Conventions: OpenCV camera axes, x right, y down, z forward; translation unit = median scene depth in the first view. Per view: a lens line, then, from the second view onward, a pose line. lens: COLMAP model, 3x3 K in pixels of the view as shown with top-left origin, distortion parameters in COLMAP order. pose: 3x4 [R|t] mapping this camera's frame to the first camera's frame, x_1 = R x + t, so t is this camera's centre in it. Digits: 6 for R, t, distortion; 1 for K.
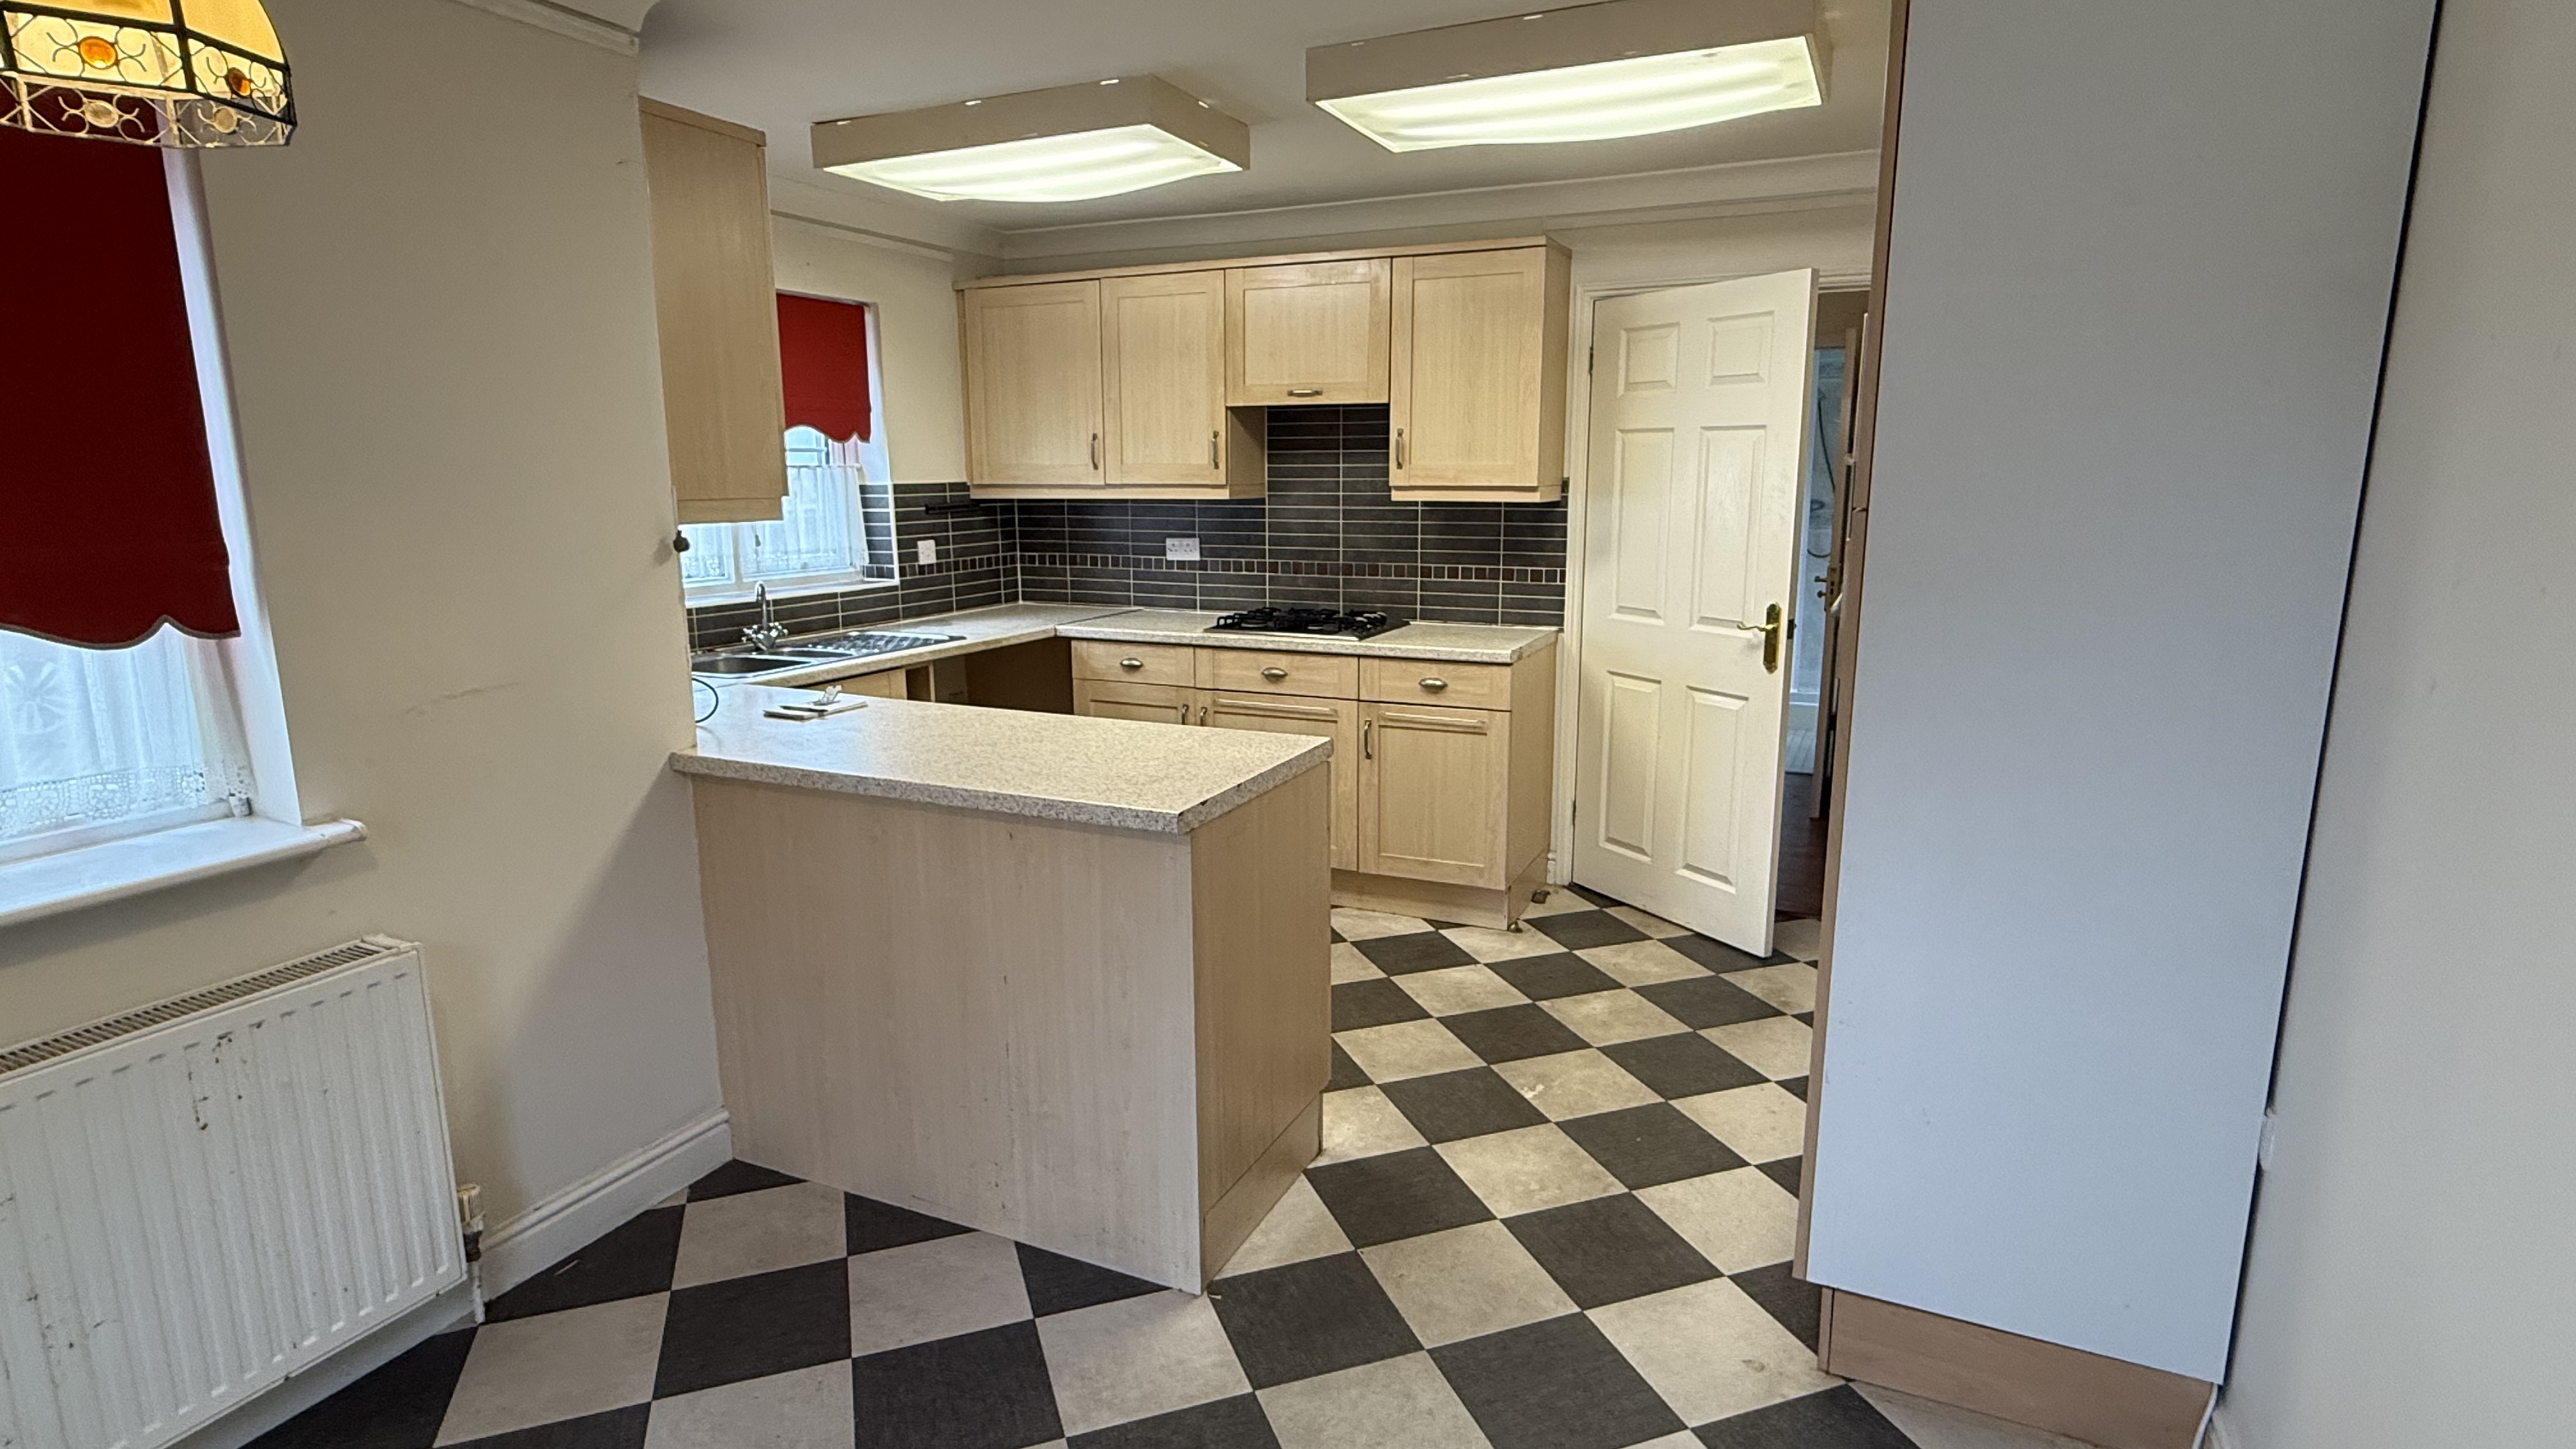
lens RADIAL K [[1308.7, 0, 1291.5], [0, 1308.7, 717.3], [0, 0, 1]] dist [-0.001979, -0.000034]
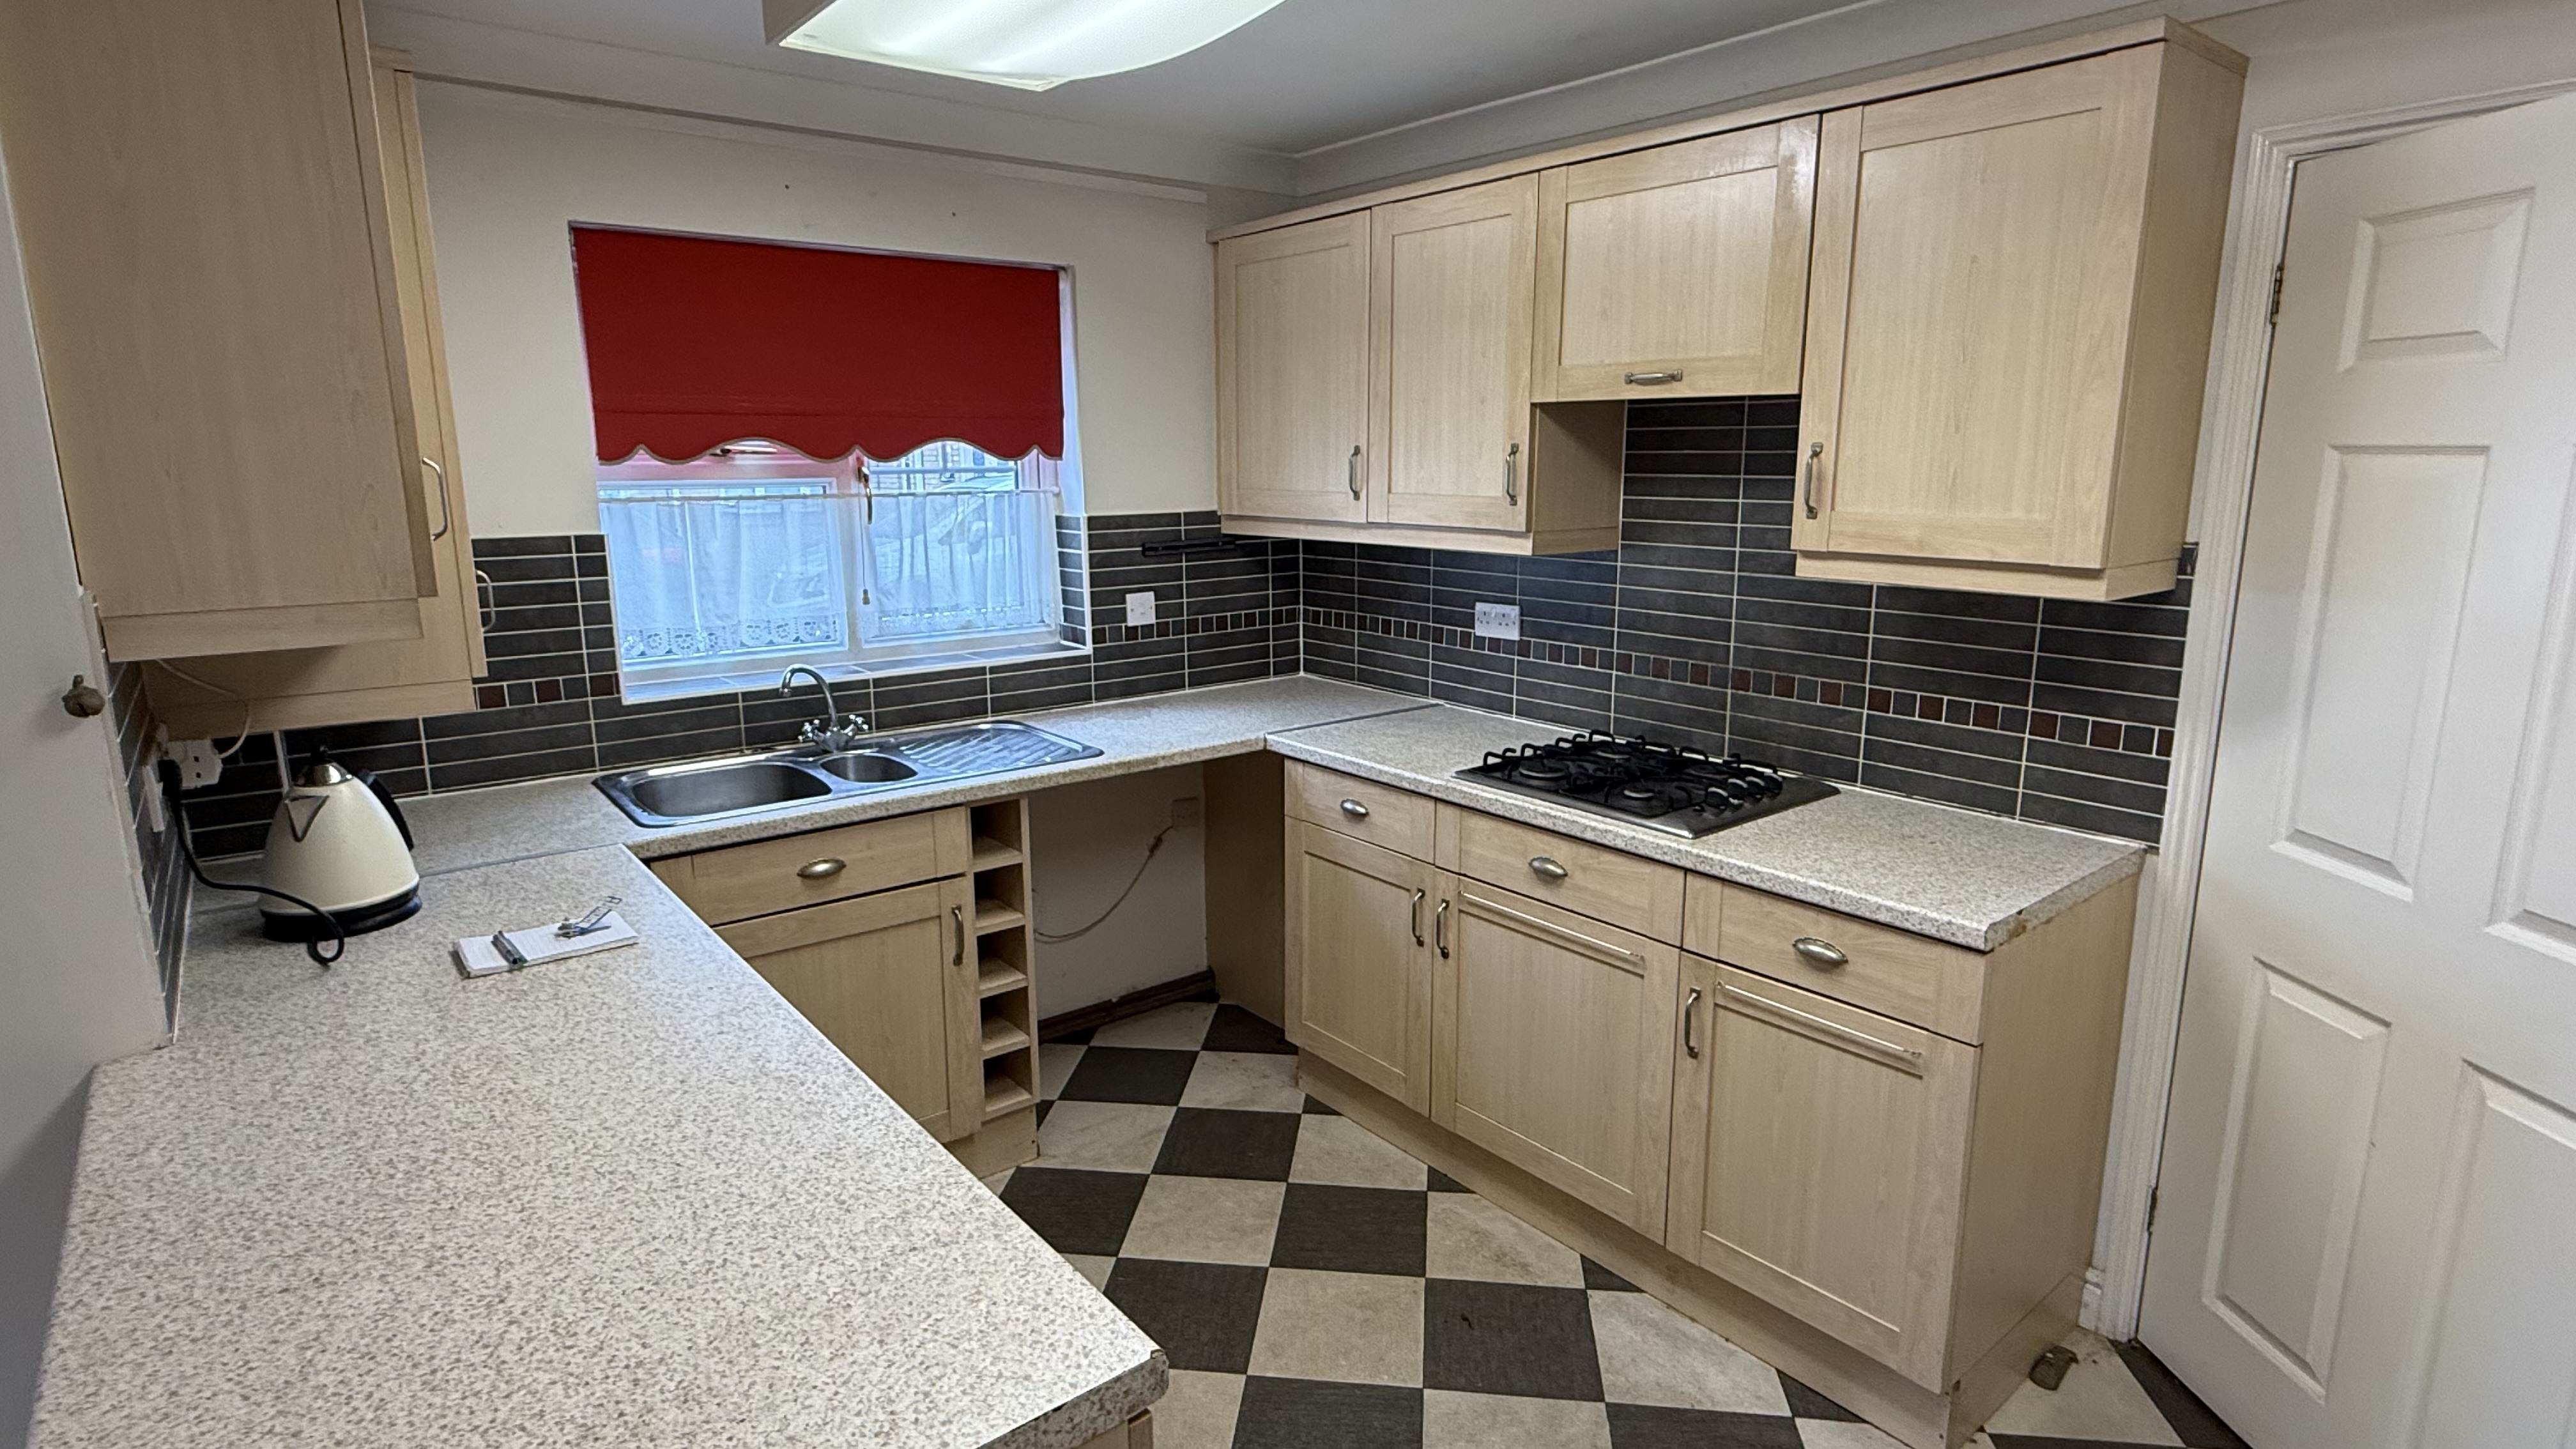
lens RADIAL K [[1316.7, 0, 1284.1], [0, 1316.7, 710.0], [0, 0, 1]] dist [-0.001446, -0.000422]
pose [[0.896530, 0.086590, -0.434437, 0.120304], [-0.083160, 0.996172, 0.026939, -0.102257], [0.435107, 0.011976, 0.900299, 0.401351]]
